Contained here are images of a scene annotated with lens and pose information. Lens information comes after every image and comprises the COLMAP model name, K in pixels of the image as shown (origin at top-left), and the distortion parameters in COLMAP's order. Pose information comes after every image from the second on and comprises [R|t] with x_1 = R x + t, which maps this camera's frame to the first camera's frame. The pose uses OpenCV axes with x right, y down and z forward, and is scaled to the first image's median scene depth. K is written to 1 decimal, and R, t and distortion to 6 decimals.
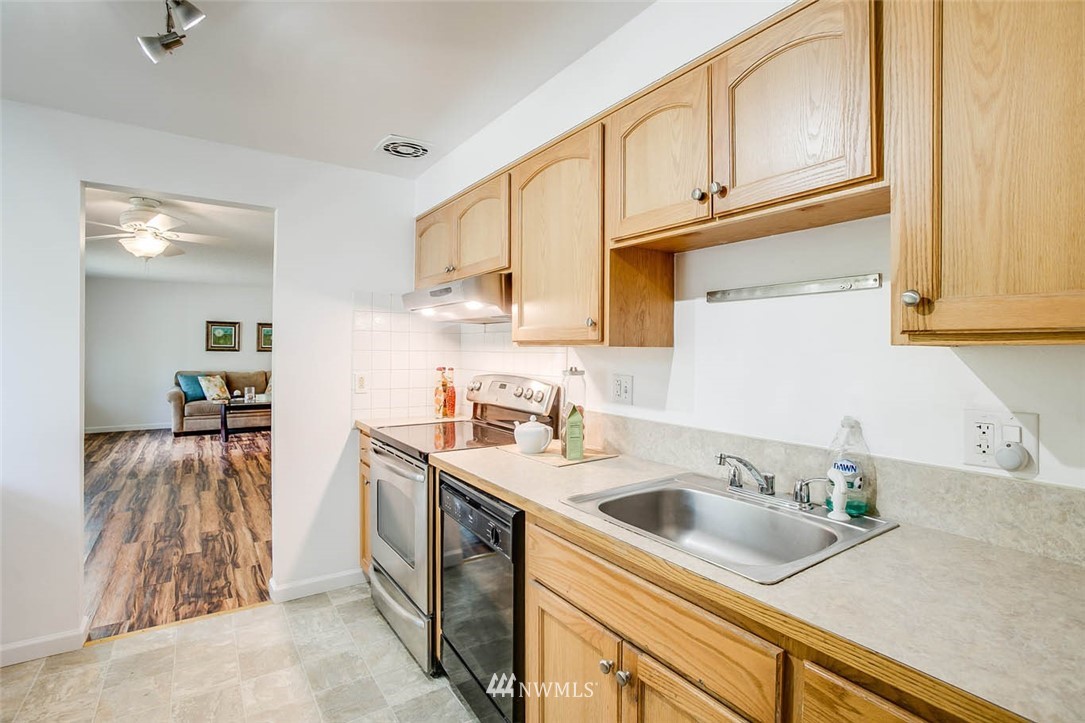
lens RADIAL K [[520.4, 0, 534.4], [0, 520.4, 351.5], [0, 0, 1]] dist [-0.019281, 0.000918]
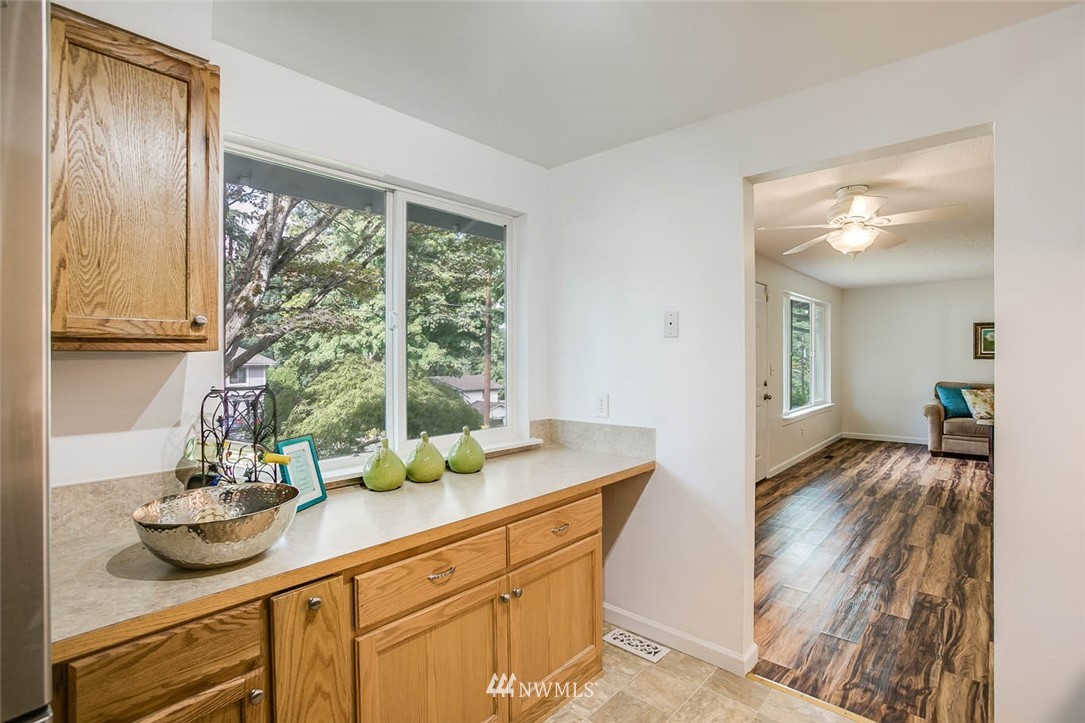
lens RADIAL K [[526.3, 0, 539.7], [0, 526.3, 357.8], [0, 0, 1]] dist [-0.056597, 0.029208]
pose [[0.261375, -0.003645, -0.965230, -0.042826], [0.001342, 0.999993, -0.003413, -0.001684], [0.965236, -0.000403, 0.261379, 0.235881]]
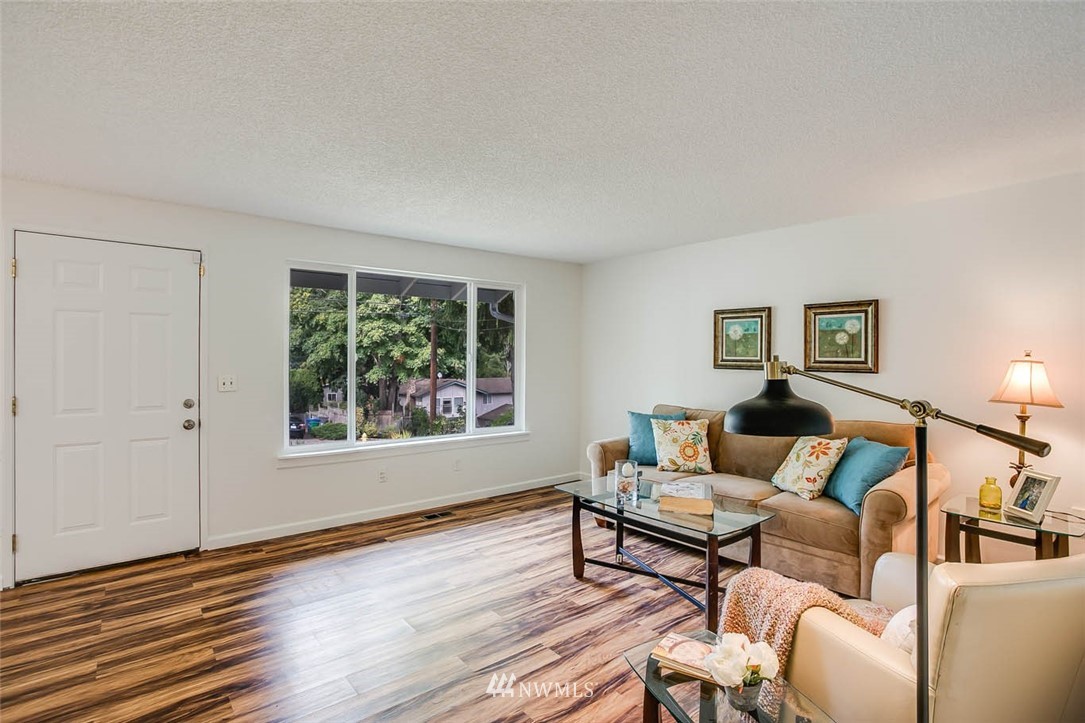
lens RADIAL K [[528.8, 0, 550.5], [0, 528.8, 362.8], [0, 0, 1]] dist [-0.061294, 0.020273]
pose [[0.122070, 0.002294, -0.992519, -0.301659], [-0.007479, 0.999971, 0.001391, -0.013927], [0.992493, 0.007254, 0.122083, 1.740109]]
